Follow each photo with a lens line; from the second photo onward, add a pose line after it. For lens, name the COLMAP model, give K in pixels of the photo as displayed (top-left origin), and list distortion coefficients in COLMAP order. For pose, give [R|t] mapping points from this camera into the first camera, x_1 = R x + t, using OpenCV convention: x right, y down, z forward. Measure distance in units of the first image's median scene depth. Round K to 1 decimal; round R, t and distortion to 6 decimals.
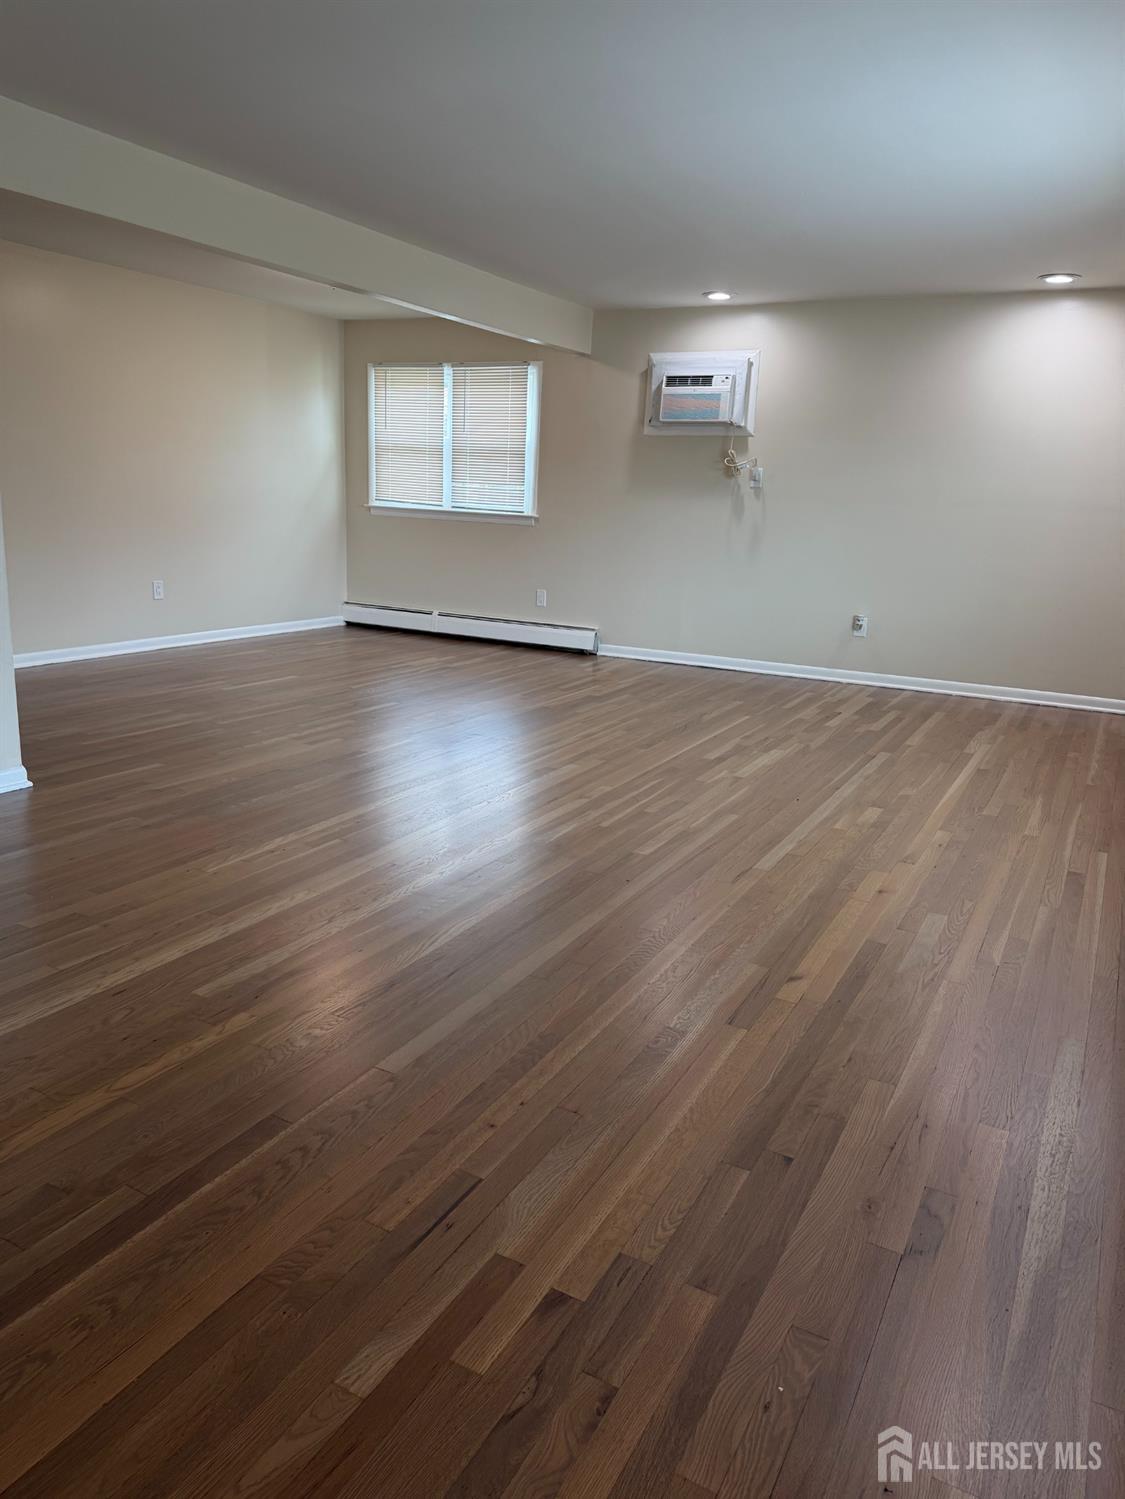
lens RADIAL K [[1051.6, 0, 562.5], [0, 1051.6, 749.5], [0, 0, 1]] dist [0.122598, -0.212583]
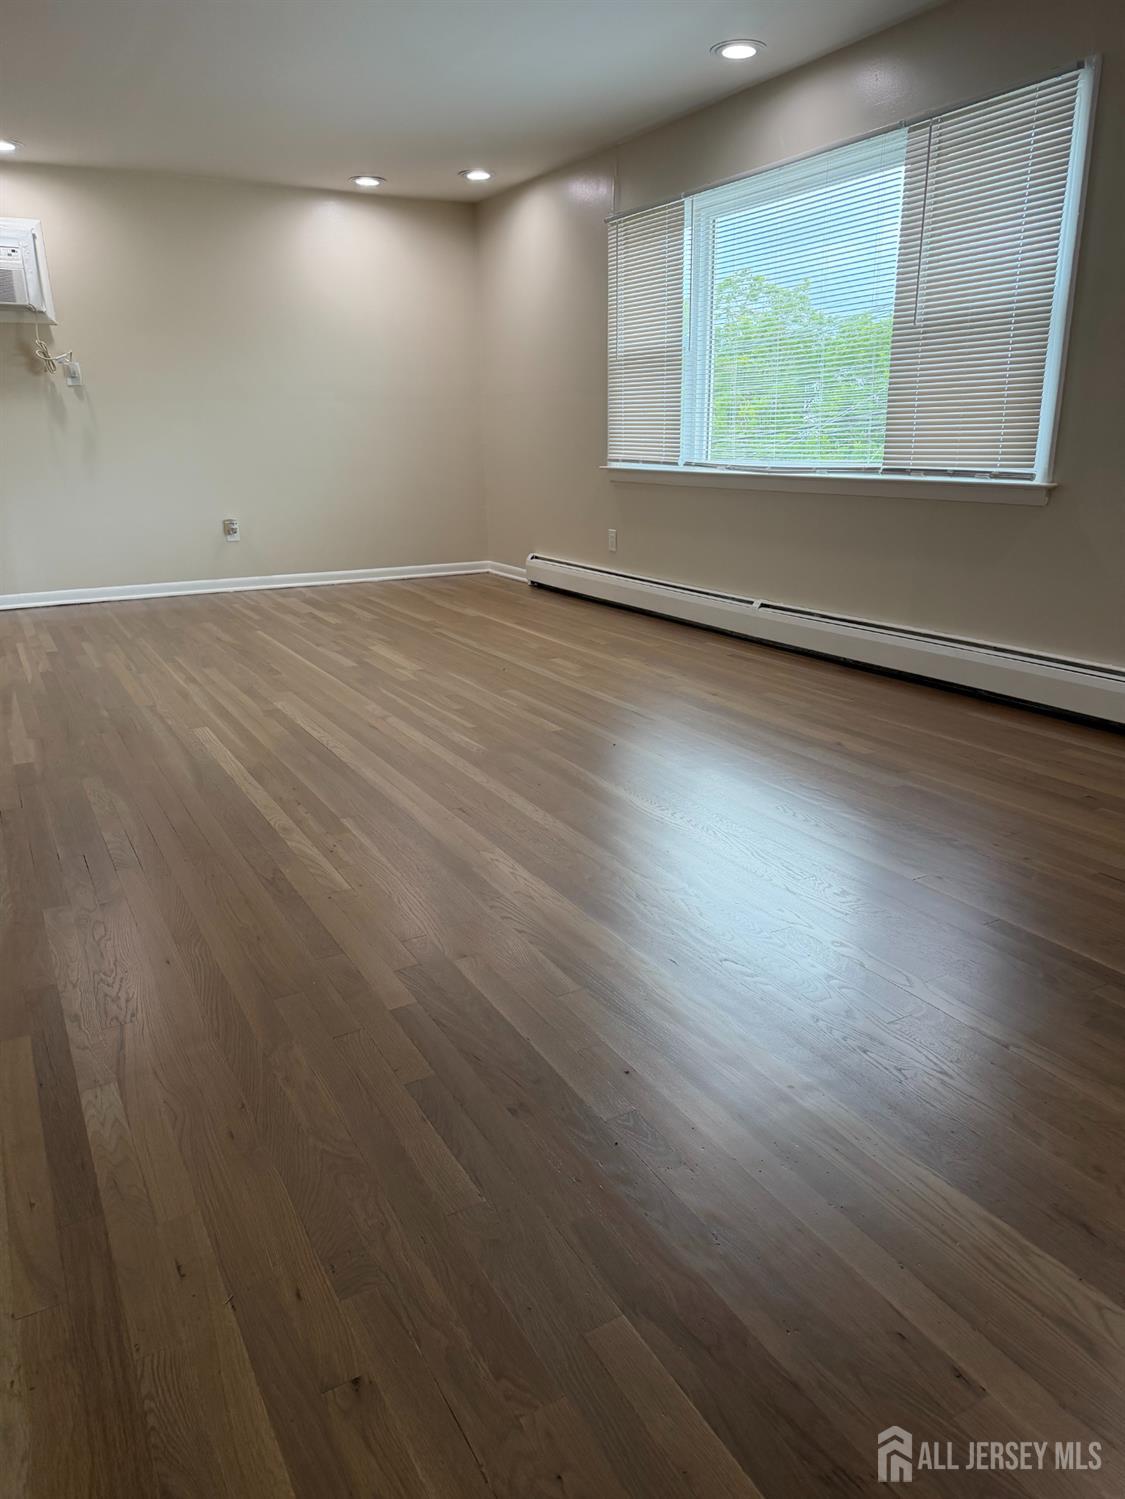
lens RADIAL K [[1006.0, 0, 600.6], [0, 1006.0, 803.9], [0, 0, 1]] dist [0.005078, -0.042690]
pose [[0.510171, -0.335639, 0.791879, -0.358287], [0.224733, 0.940746, 0.253952, -0.037472], [-0.830193, 0.048402, 0.555370, 0.212049]]
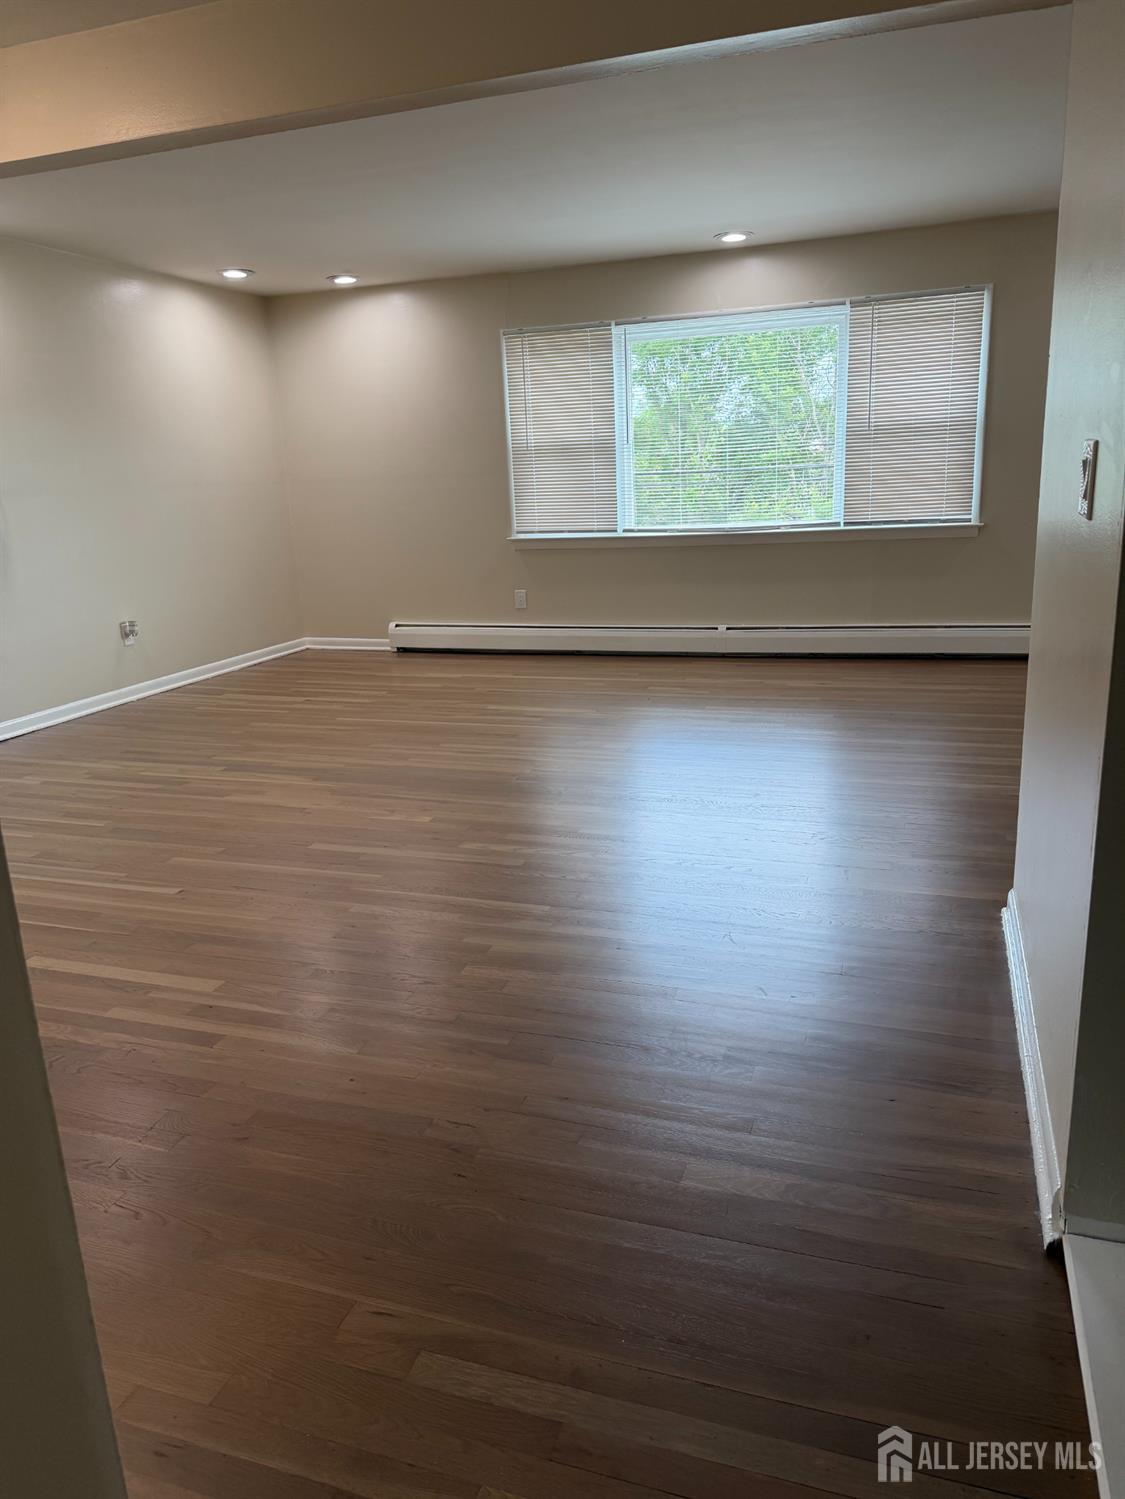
lens RADIAL K [[1051.6, 0, 562.5], [0, 1051.6, 749.5], [0, 0, 1]] dist [0.122598, -0.212583]
pose [[-0.162623, -0.283737, 0.945012, -0.625128], [0.263781, 0.910399, 0.318737, -0.211091], [-0.950775, 0.301110, -0.073208, 0.740077]]
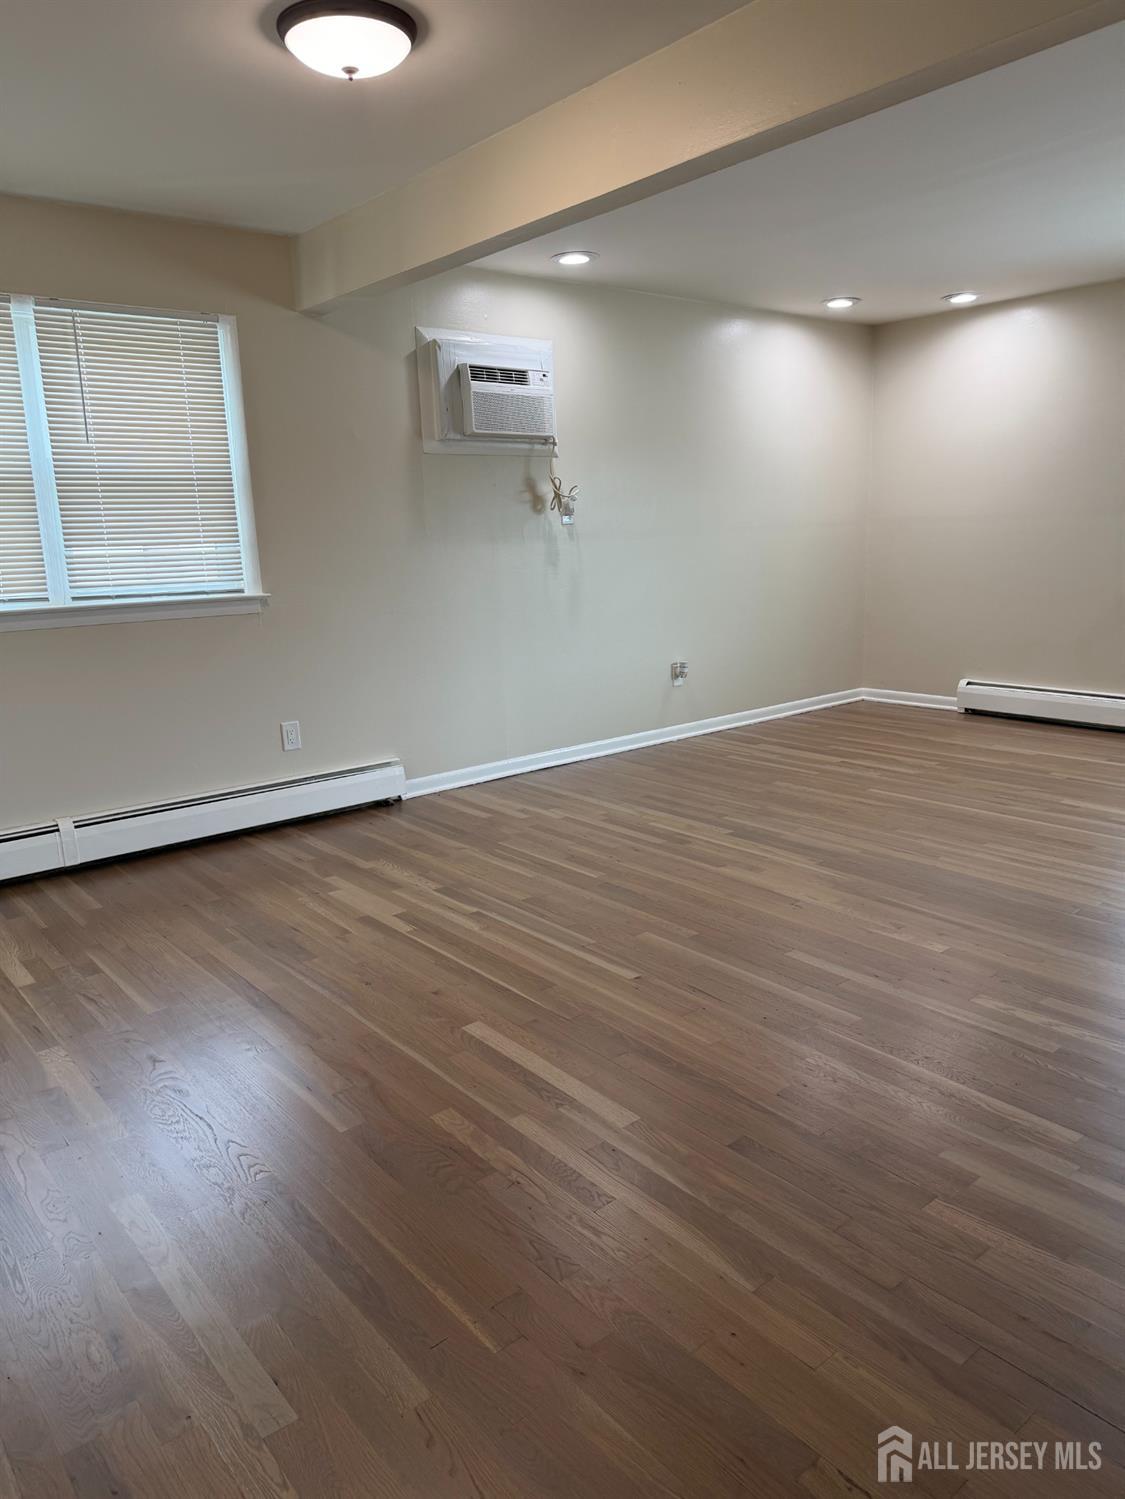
lens RADIAL K [[1051.6, 0, 562.5], [0, 1051.6, 749.5], [0, 0, 1]] dist [0.122598, -0.212583]
pose [[0.373509, -0.241271, 0.895700, -0.539558], [0.265793, 0.952933, 0.145851, -0.204905], [-0.888732, 0.183594, 0.420057, 0.717773]]
